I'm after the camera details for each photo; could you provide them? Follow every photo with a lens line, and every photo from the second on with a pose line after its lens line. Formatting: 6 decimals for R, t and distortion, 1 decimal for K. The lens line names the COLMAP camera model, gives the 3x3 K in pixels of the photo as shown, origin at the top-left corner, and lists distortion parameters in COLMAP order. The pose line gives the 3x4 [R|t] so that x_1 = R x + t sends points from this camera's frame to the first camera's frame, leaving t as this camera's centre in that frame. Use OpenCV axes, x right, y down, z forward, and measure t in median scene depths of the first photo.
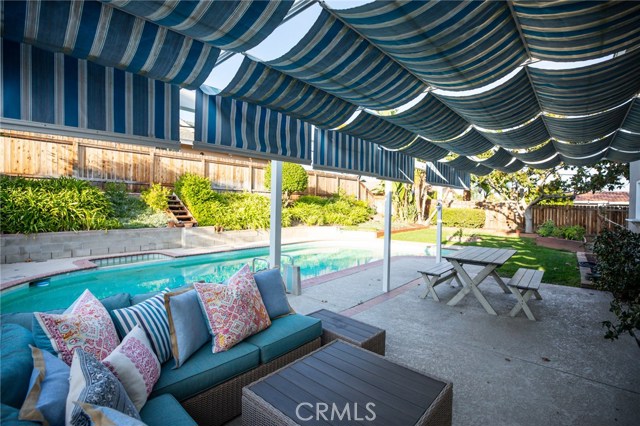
lens RADIAL K [[289.9, 0, 320.0], [0, 289.9, 213.0], [0, 0, 1]] dist [-0.002422, -0.000541]
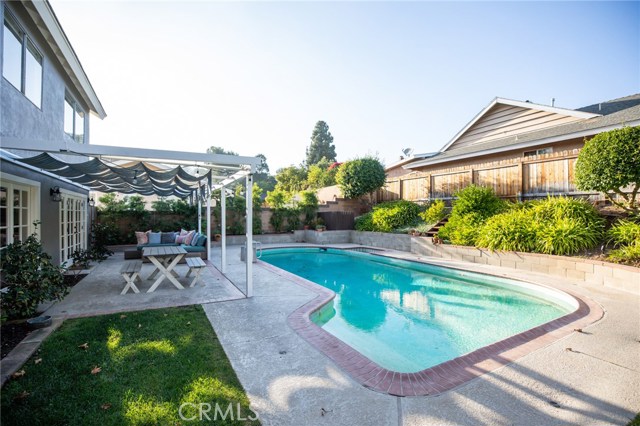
lens RADIAL K [[289.9, 0, 320.0], [0, 289.9, 213.0], [0, 0, 1]] dist [-0.002422, -0.000541]
pose [[-0.314557, -0.005407, -0.949223, 0.758016], [-0.013816, 0.999904, -0.001117, -0.036404], [0.949138, 0.012763, -0.314602, 0.932035]]
